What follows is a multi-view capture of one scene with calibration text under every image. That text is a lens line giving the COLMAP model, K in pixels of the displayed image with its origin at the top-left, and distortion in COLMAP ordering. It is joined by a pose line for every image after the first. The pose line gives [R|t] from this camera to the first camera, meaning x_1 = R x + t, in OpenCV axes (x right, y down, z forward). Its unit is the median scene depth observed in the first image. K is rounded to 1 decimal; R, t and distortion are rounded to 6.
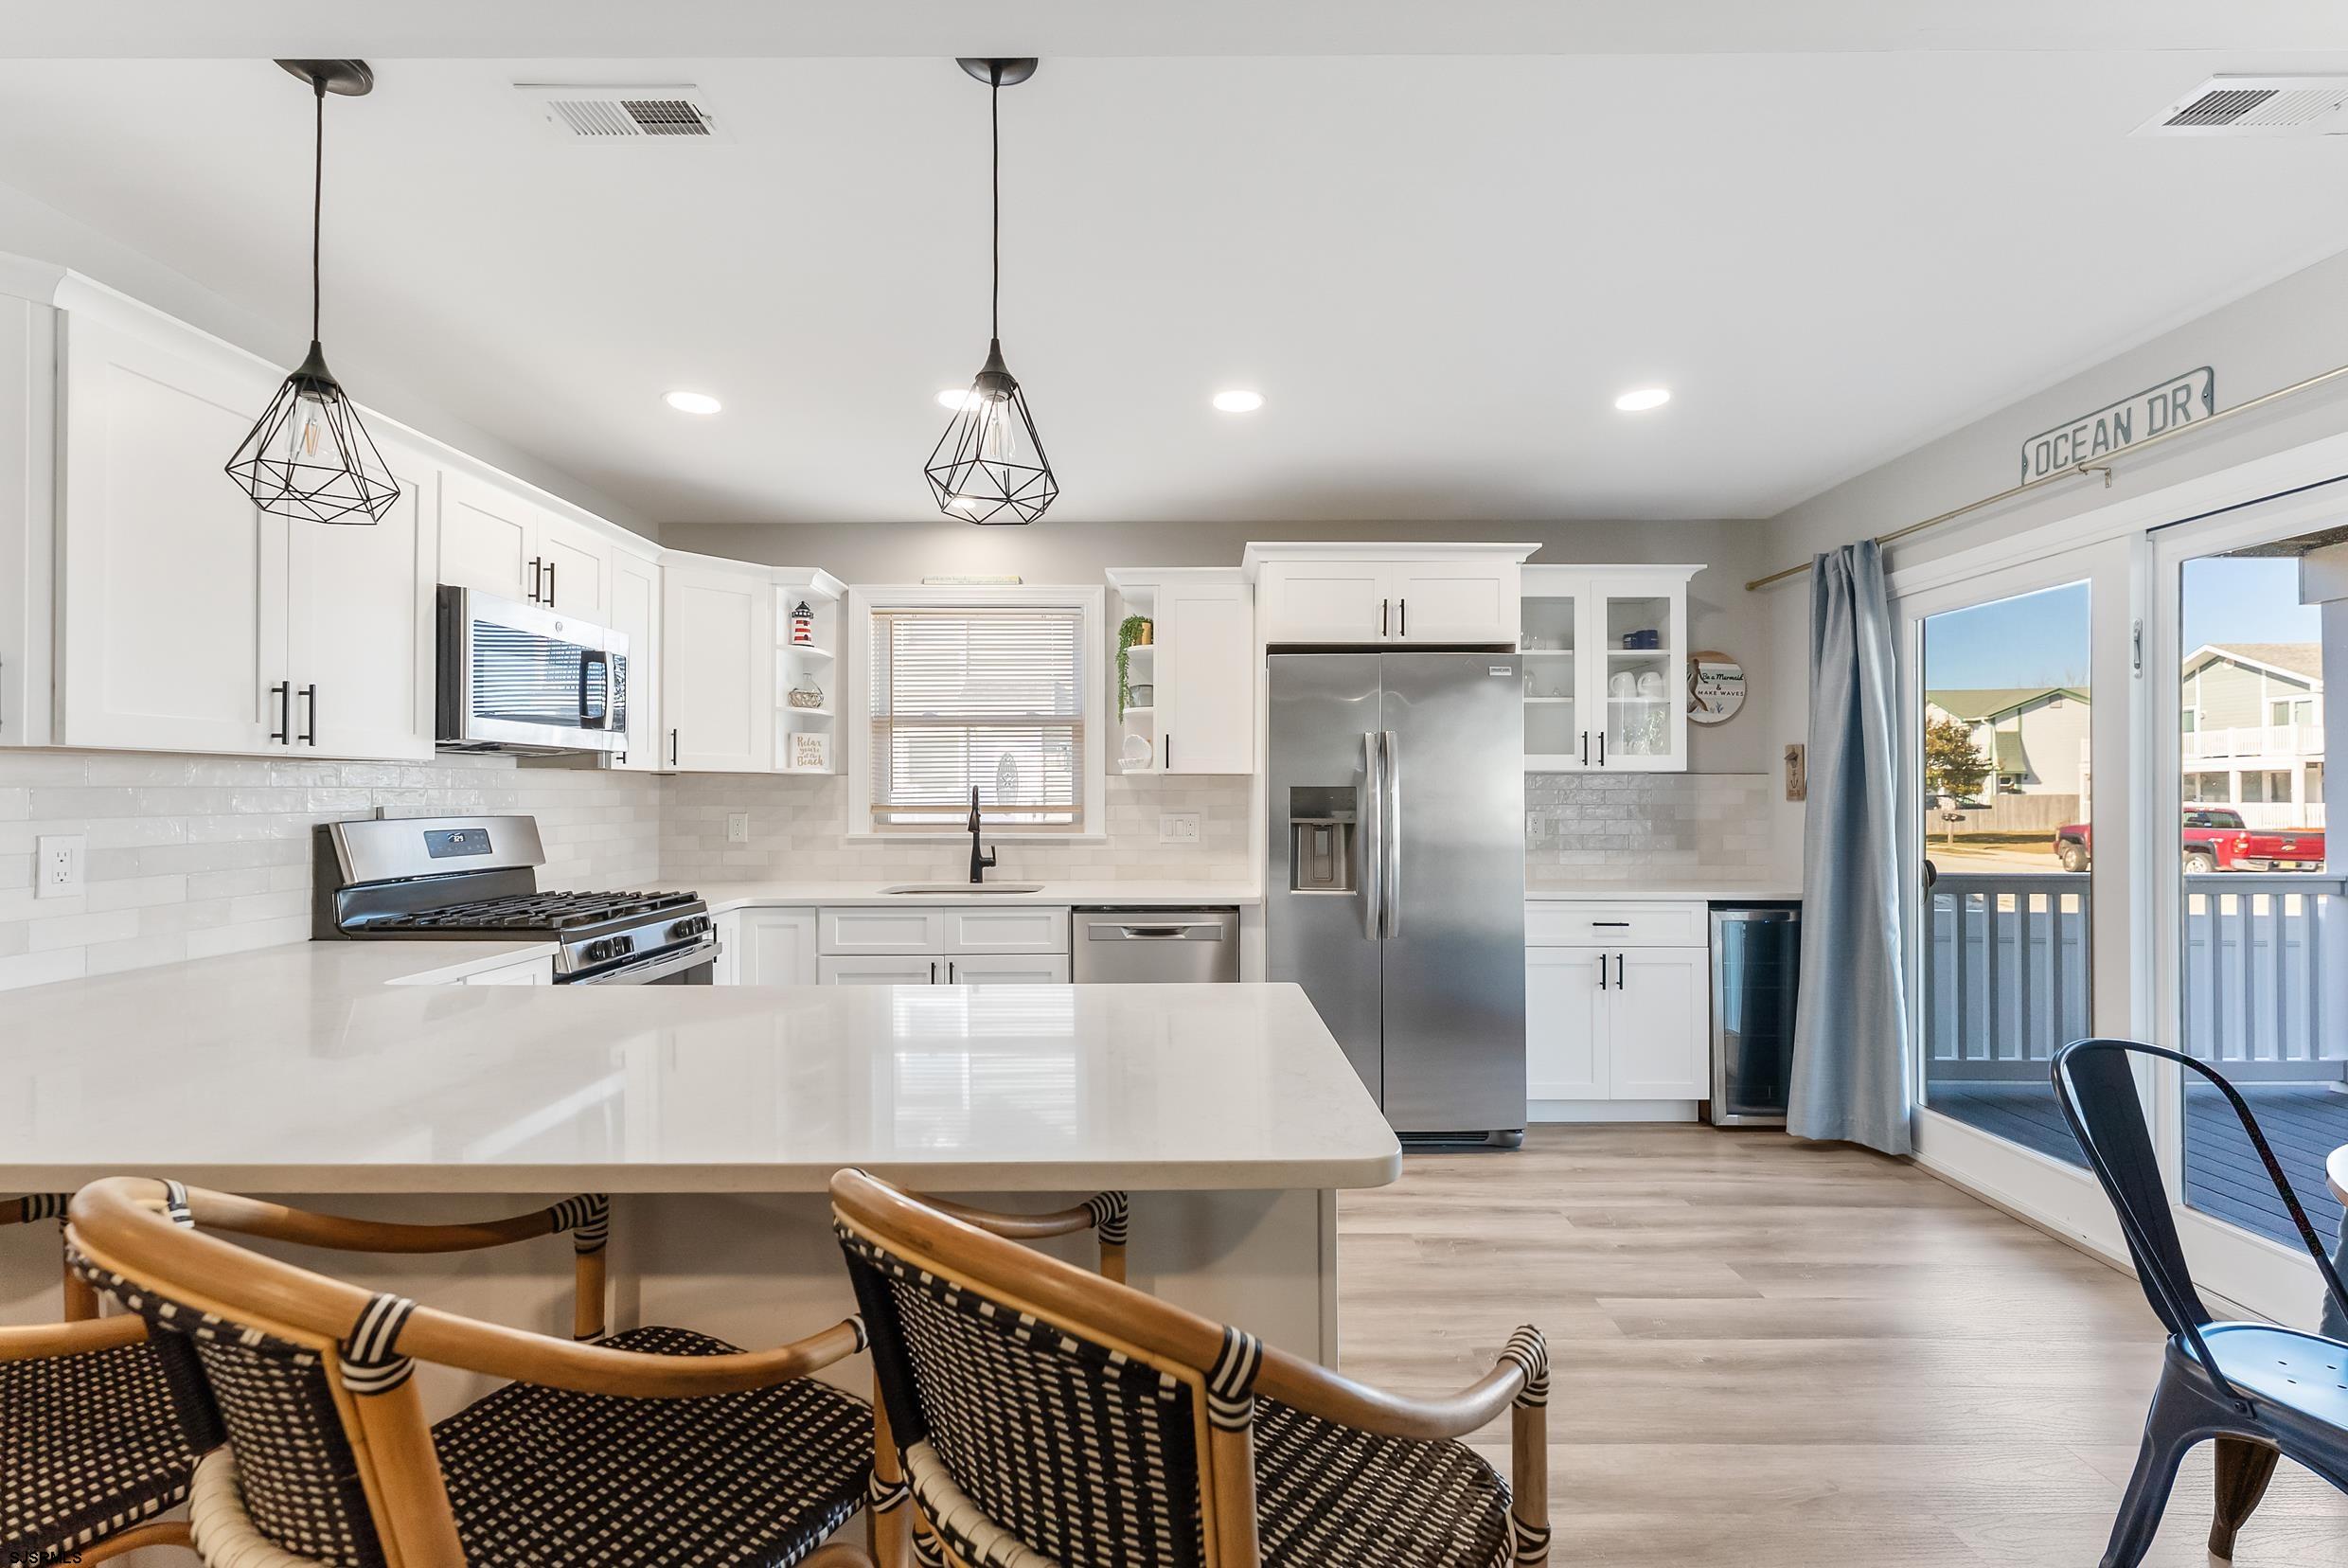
lens RADIAL K [[977.3, 0, 1176.5], [0, 977.3, 787.7], [0, 0, 1]] dist [-0.000807, -0.000419]
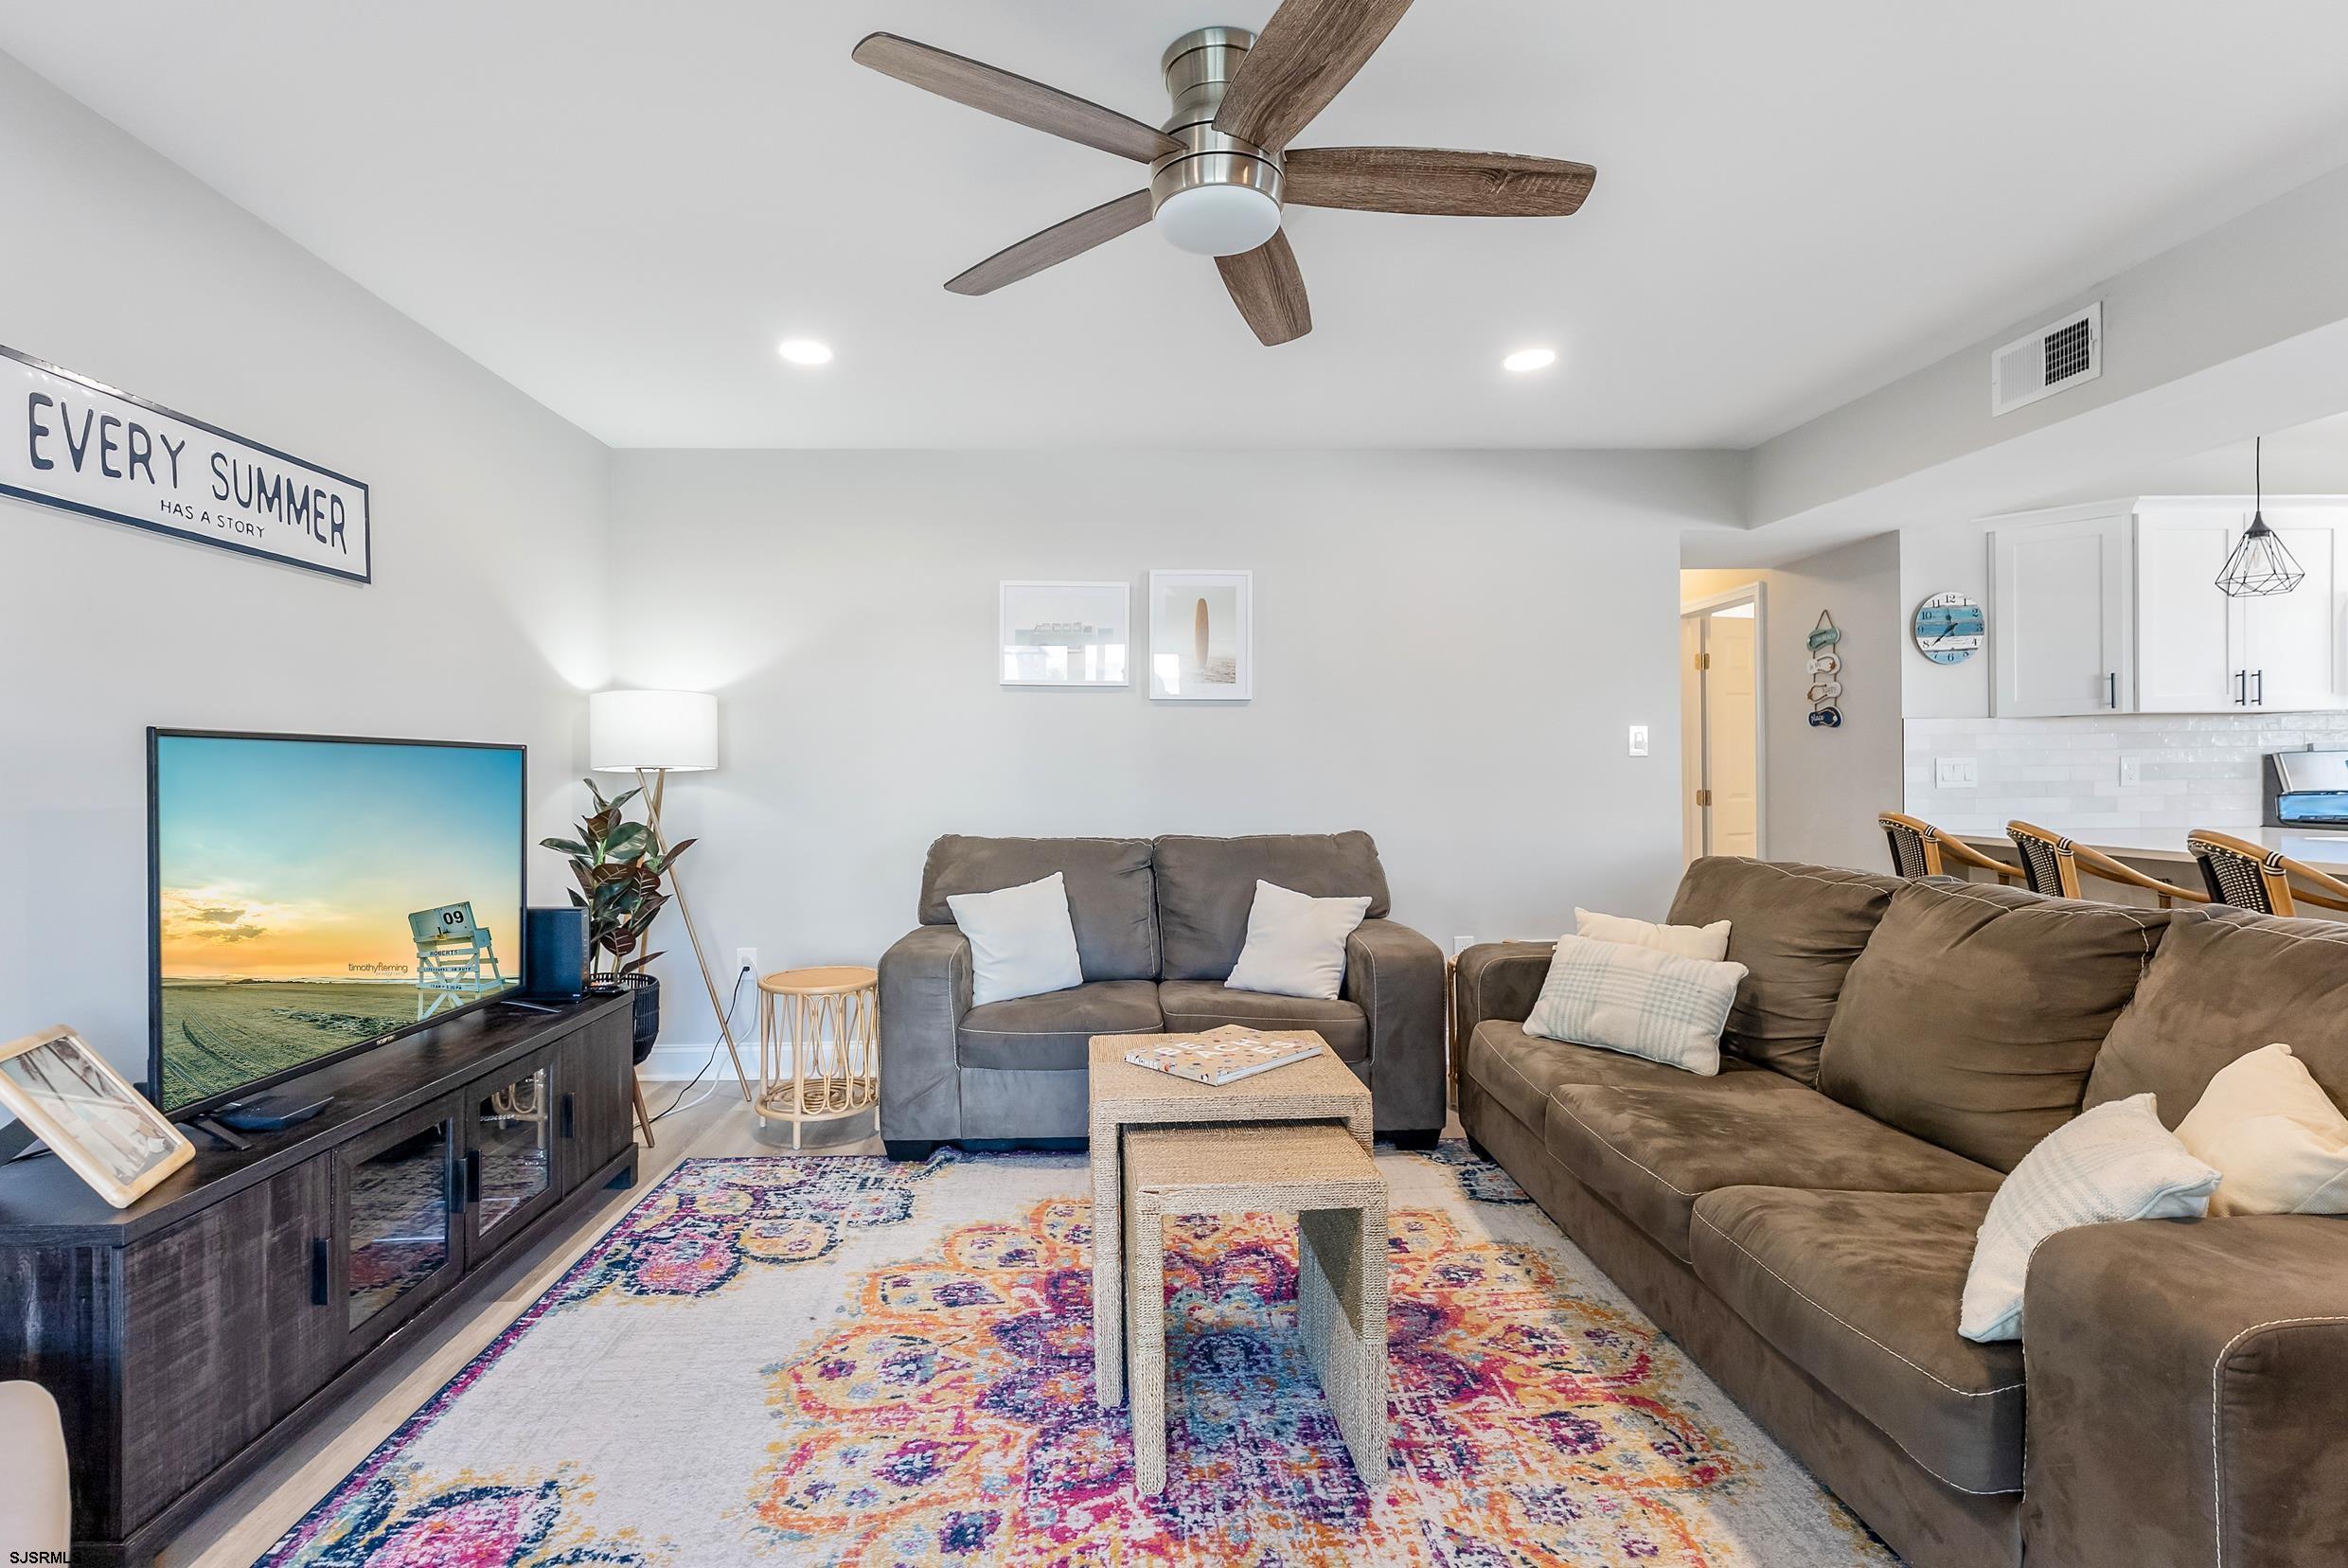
lens RADIAL K [[1116.5, 0, 1163.6], [0, 1116.5, 775.7], [0, 0, 1]] dist [-0.000901, 0.004197]
pose [[0.065492, 0.003296, -0.997848, 0.562914], [0.017241, 0.999842, 0.004434, 0.023269], [0.997704, -0.017494, 0.065425, -0.622400]]
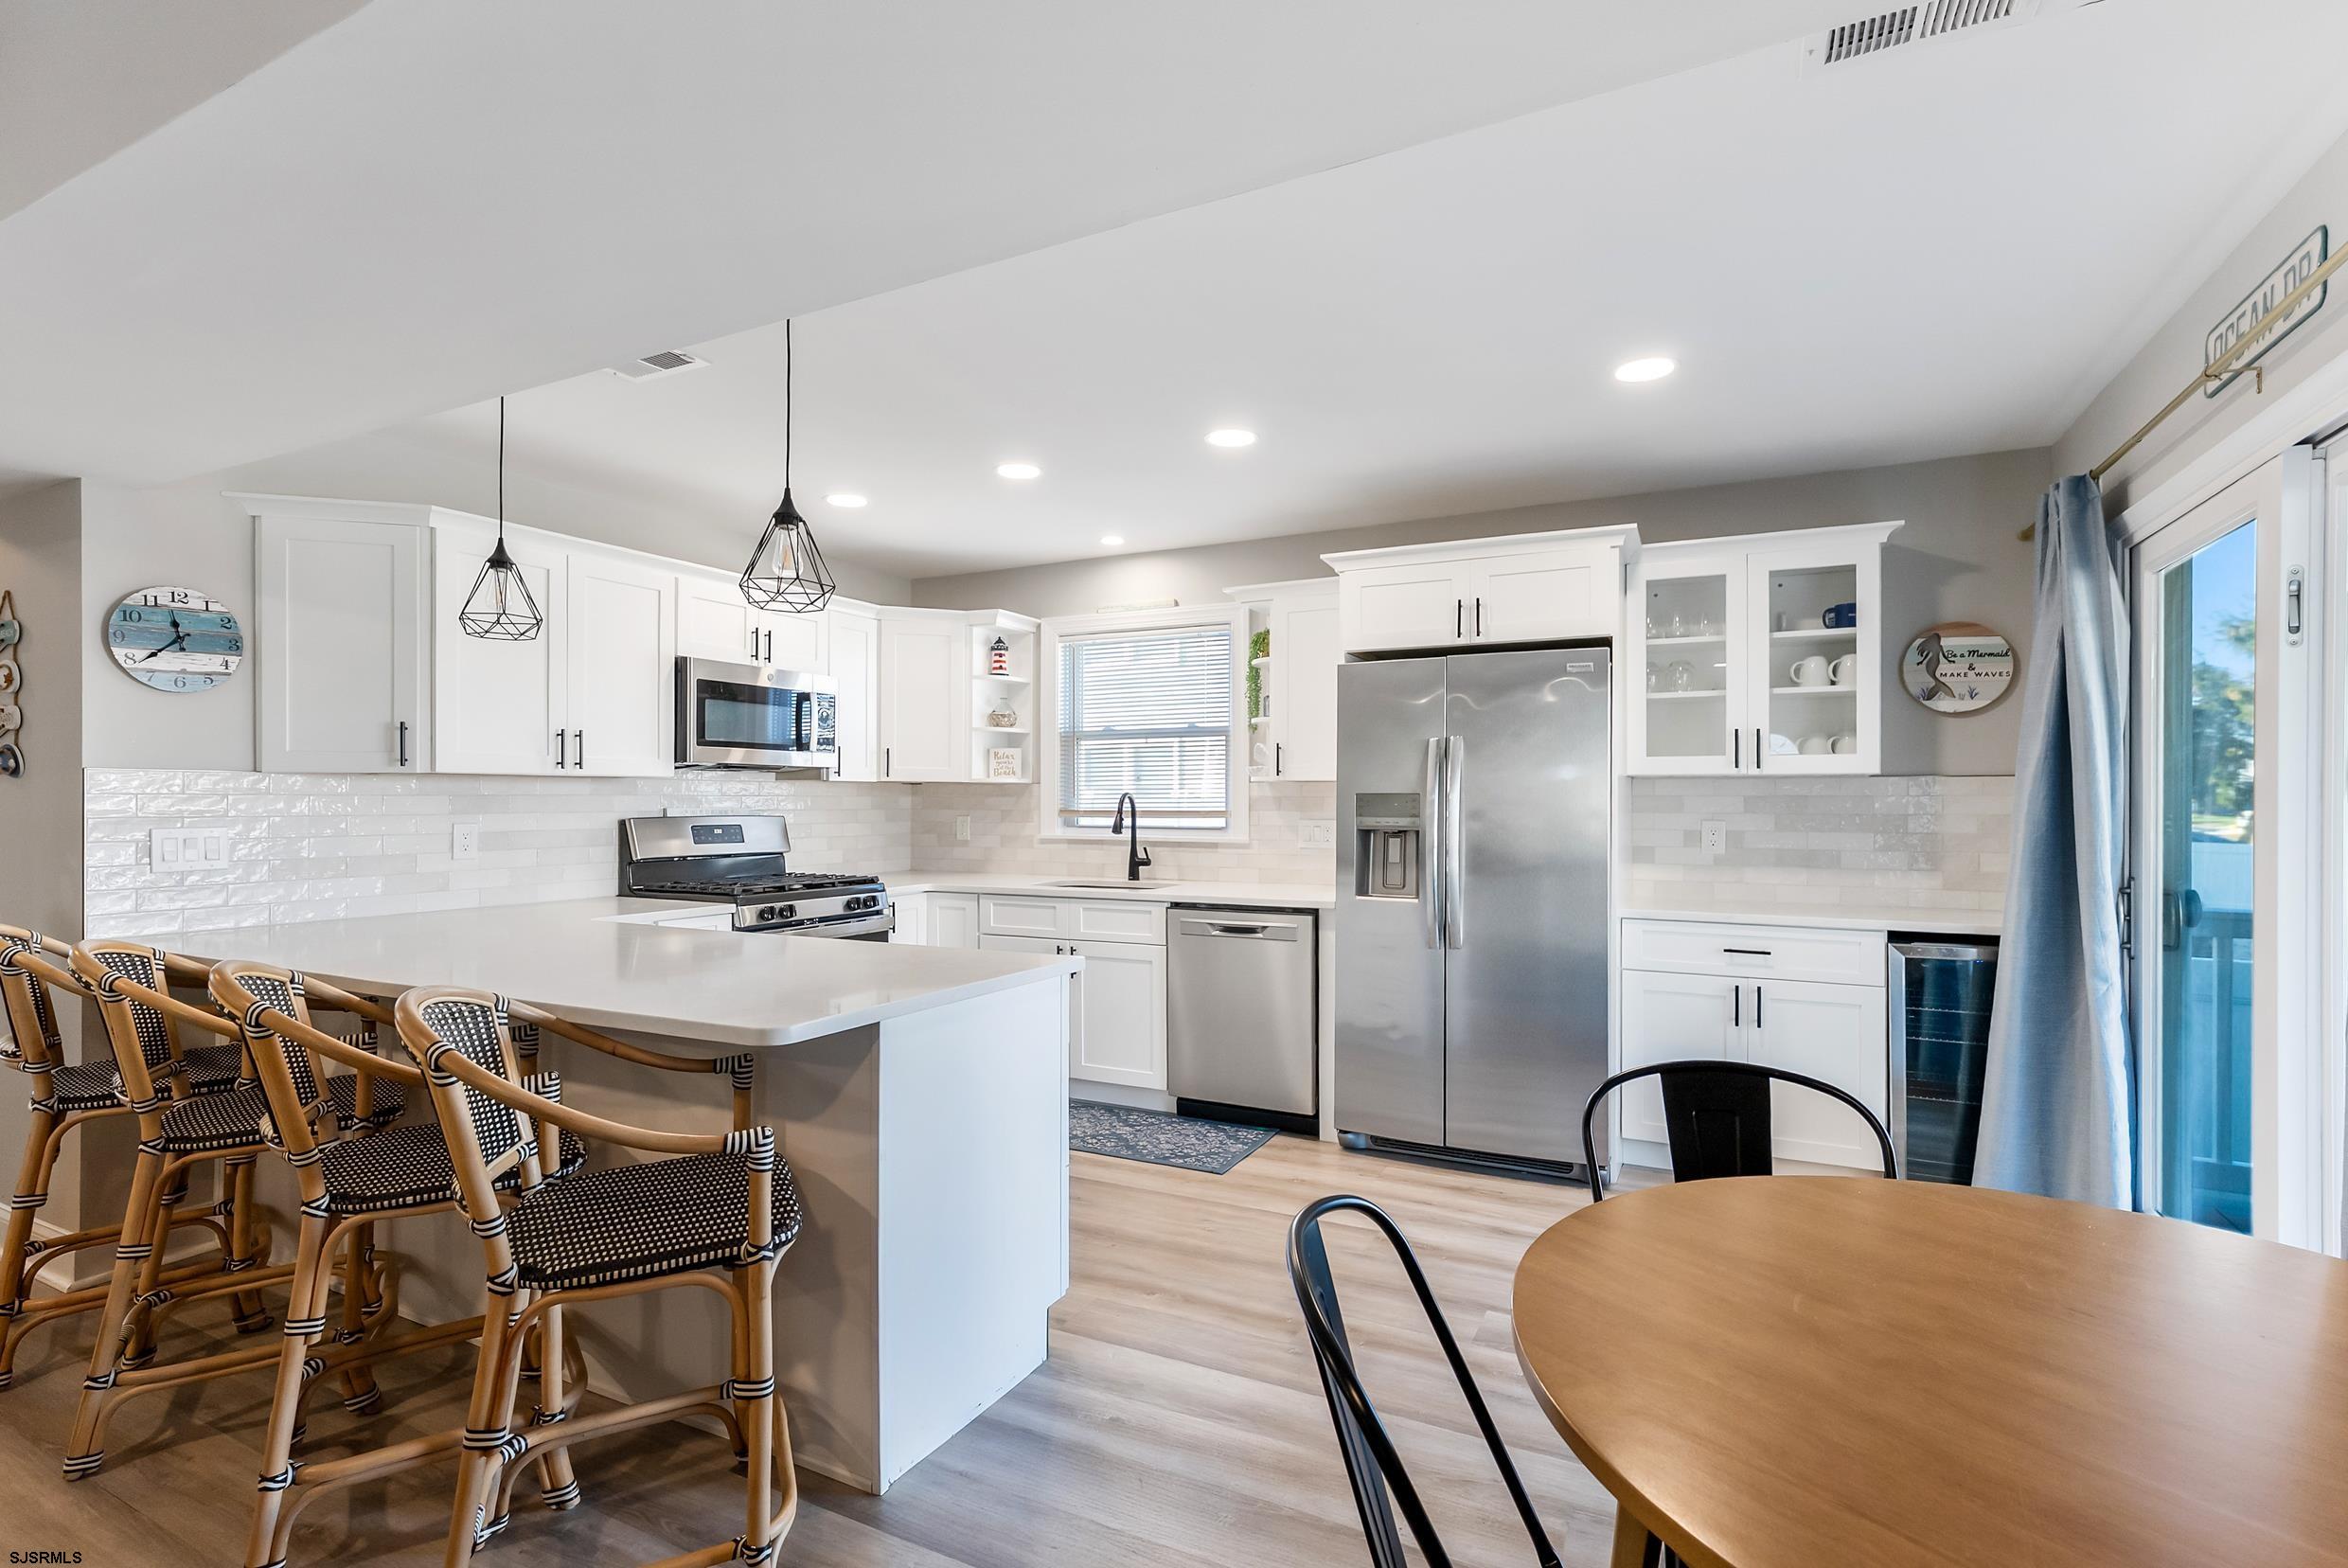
lens RADIAL K [[1070.1, 0, 1184.3], [0, 1070.1, 799.5], [0, 0, 1]] dist [0.001070, -0.000165]
pose [[0.899229, 0.001098, -0.437477, 0.433478], [0.001377, 0.999985, 0.005340, -0.000819], [0.437476, -0.005404, 0.899214, -0.074273]]
